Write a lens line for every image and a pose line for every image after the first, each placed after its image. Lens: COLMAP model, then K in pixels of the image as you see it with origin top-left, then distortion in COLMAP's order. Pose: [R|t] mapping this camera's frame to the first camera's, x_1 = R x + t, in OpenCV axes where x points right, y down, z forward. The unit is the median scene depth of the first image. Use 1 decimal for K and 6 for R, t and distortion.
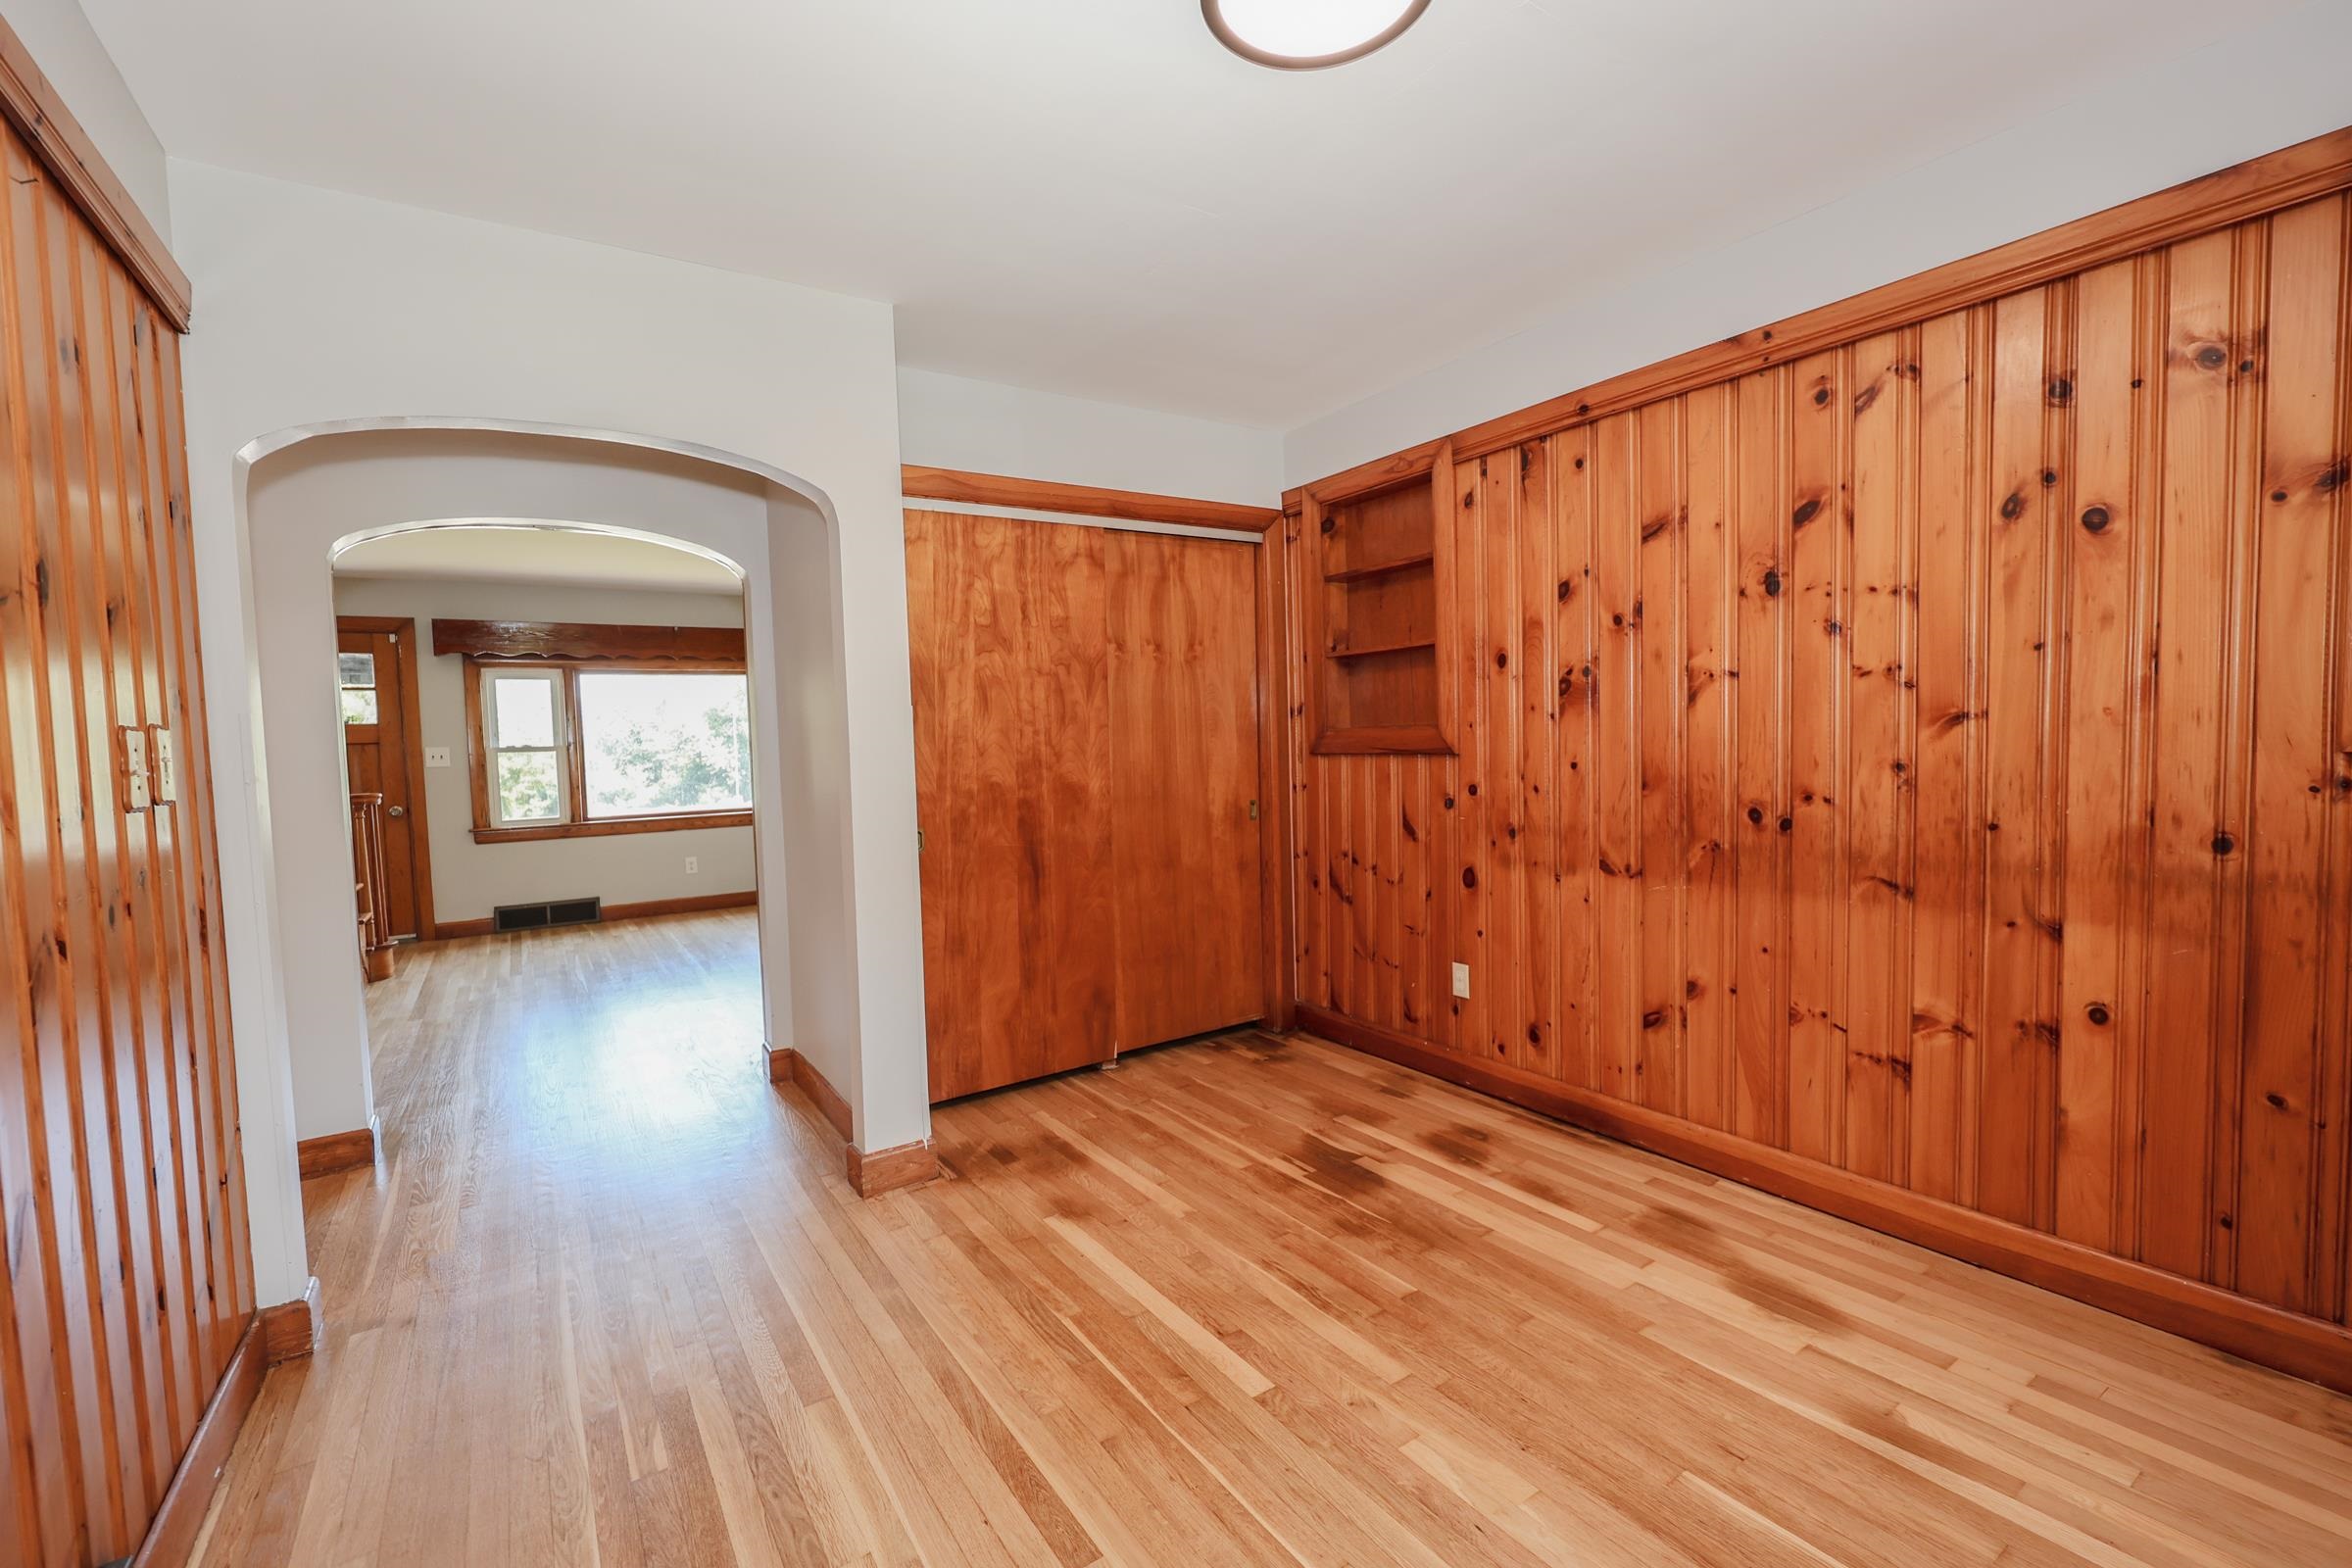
lens RADIAL K [[968.1, 0, 1162.6], [0, 968.1, 789.5], [0, 0, 1]] dist [-0.000501, 0.000190]
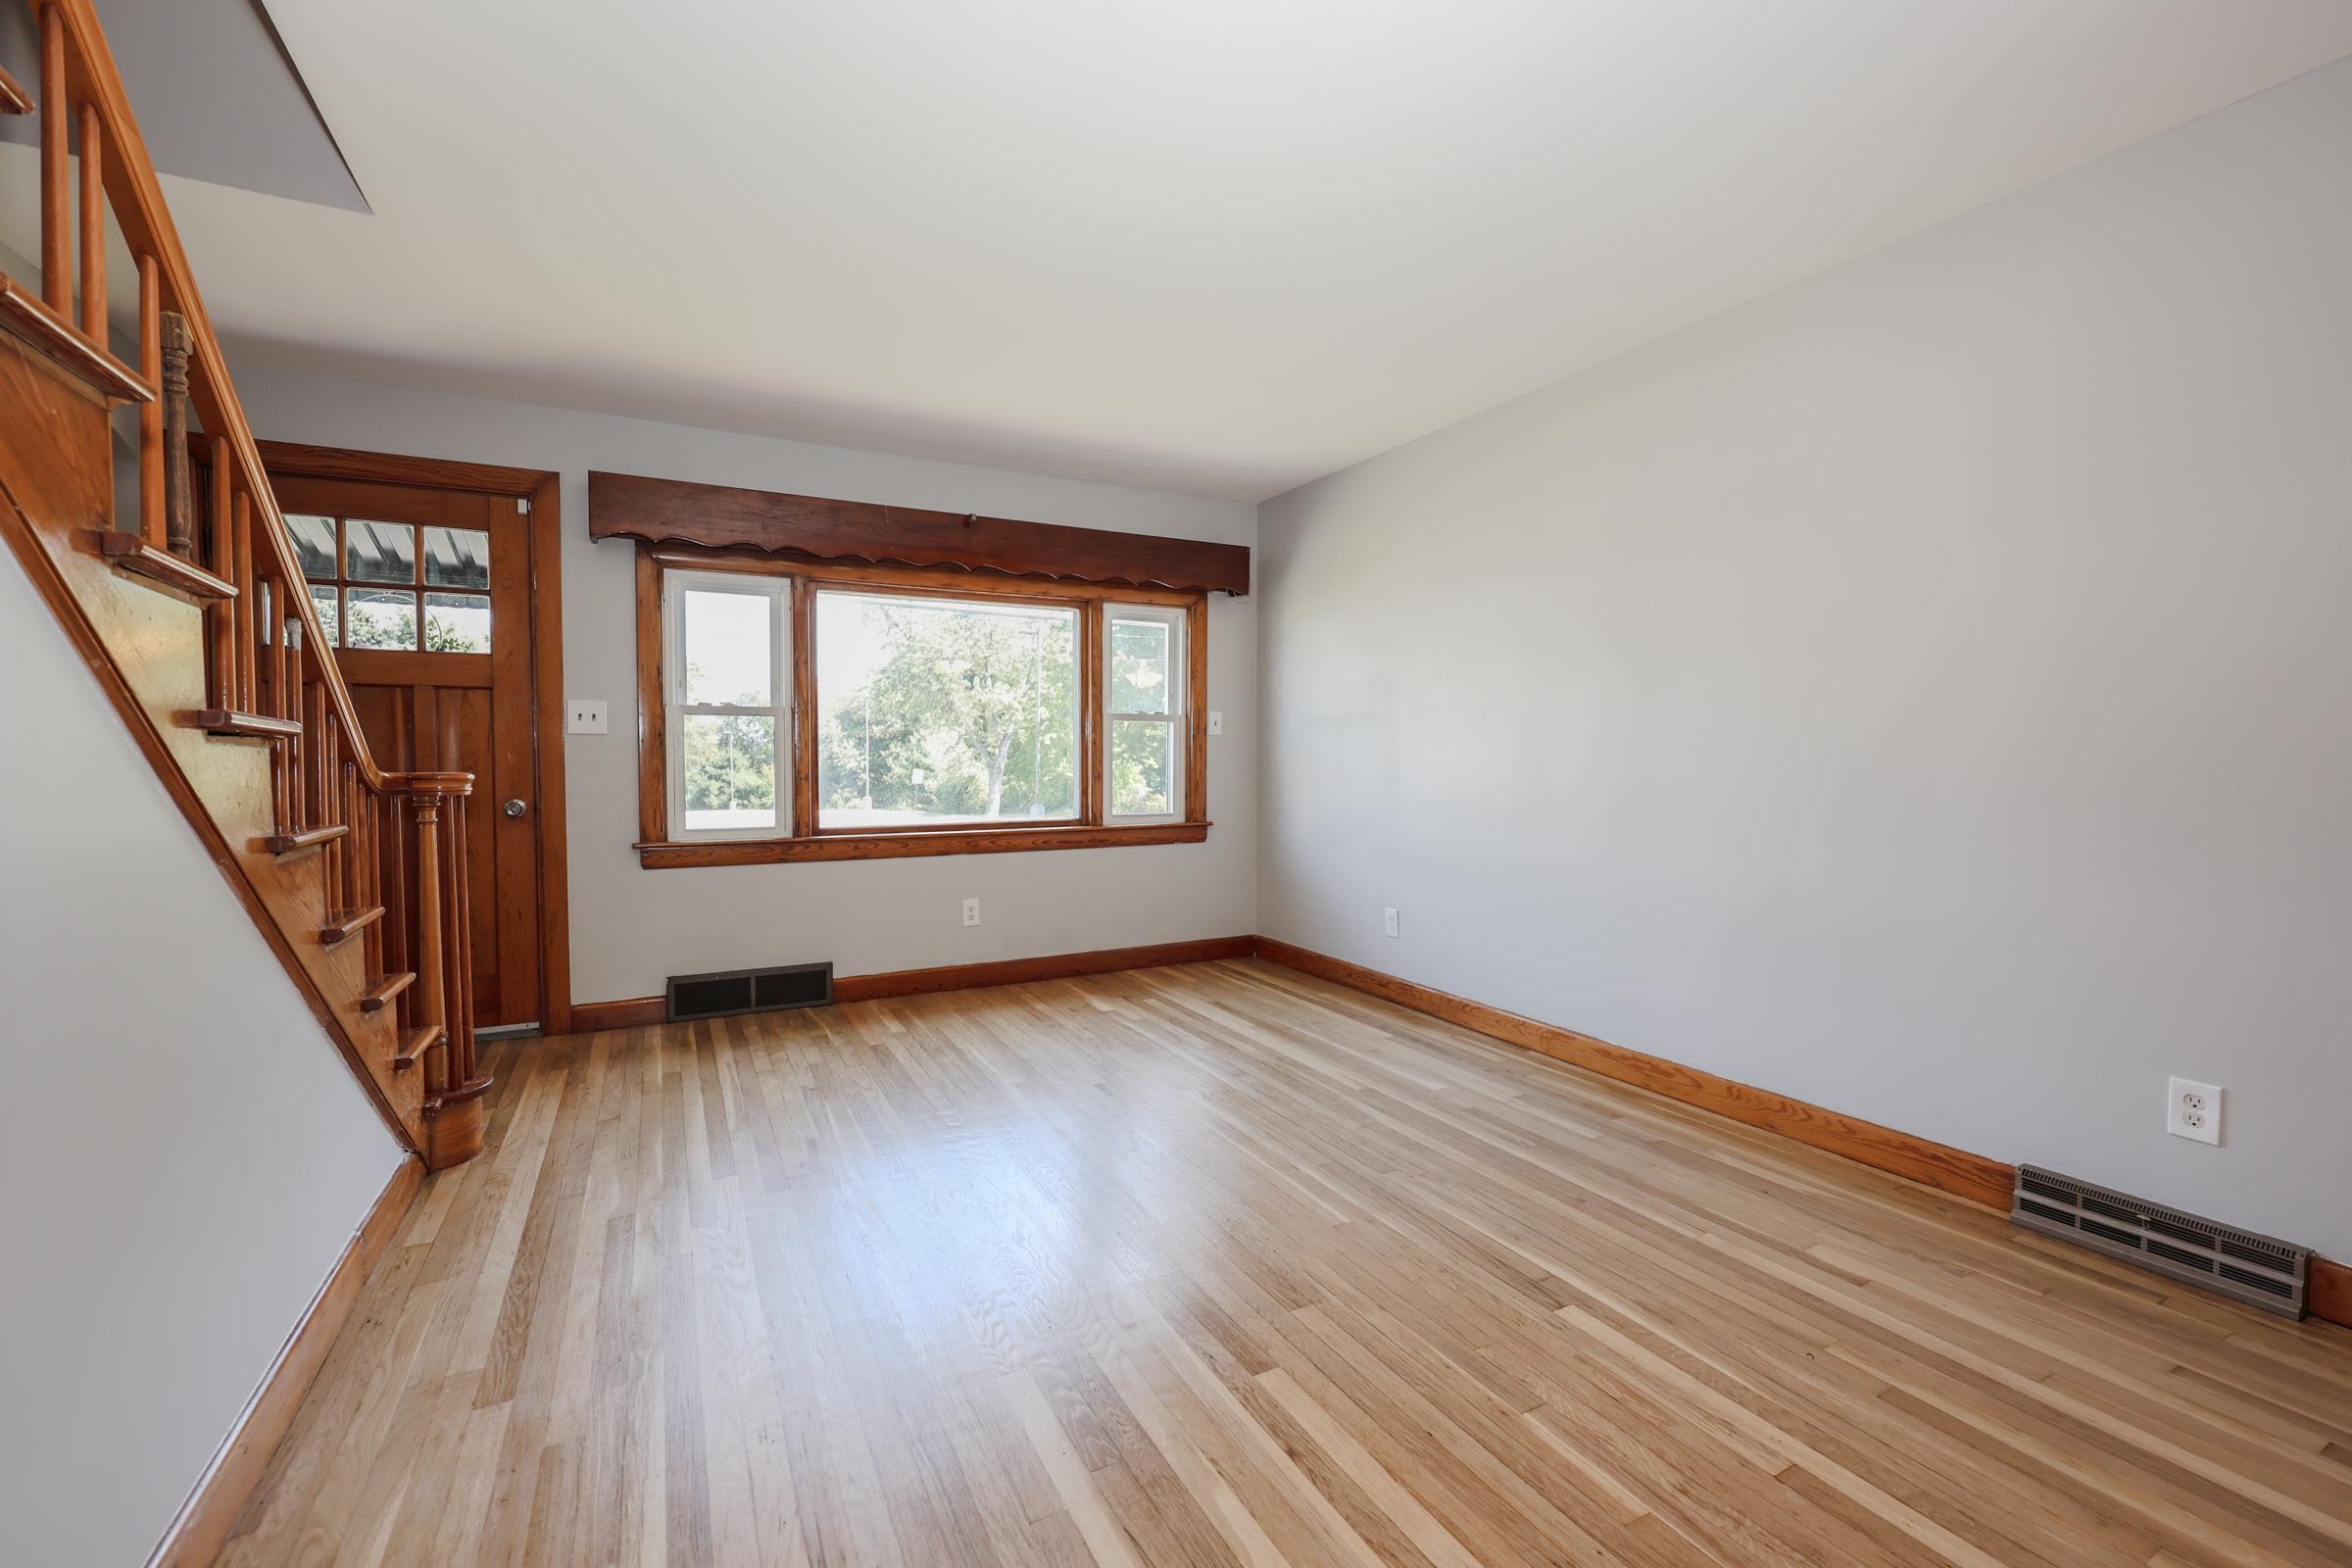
lens RADIAL K [[962.9, 0, 1177.7], [0, 962.9, 787.0], [0, 0, 1]] dist [-0.002585, -0.000169]
pose [[0.994967, 0.031388, -0.095162, -0.335581], [-0.032945, 0.999347, -0.014839, 0.005066], [0.094634, 0.017900, 0.995351, 0.453235]]
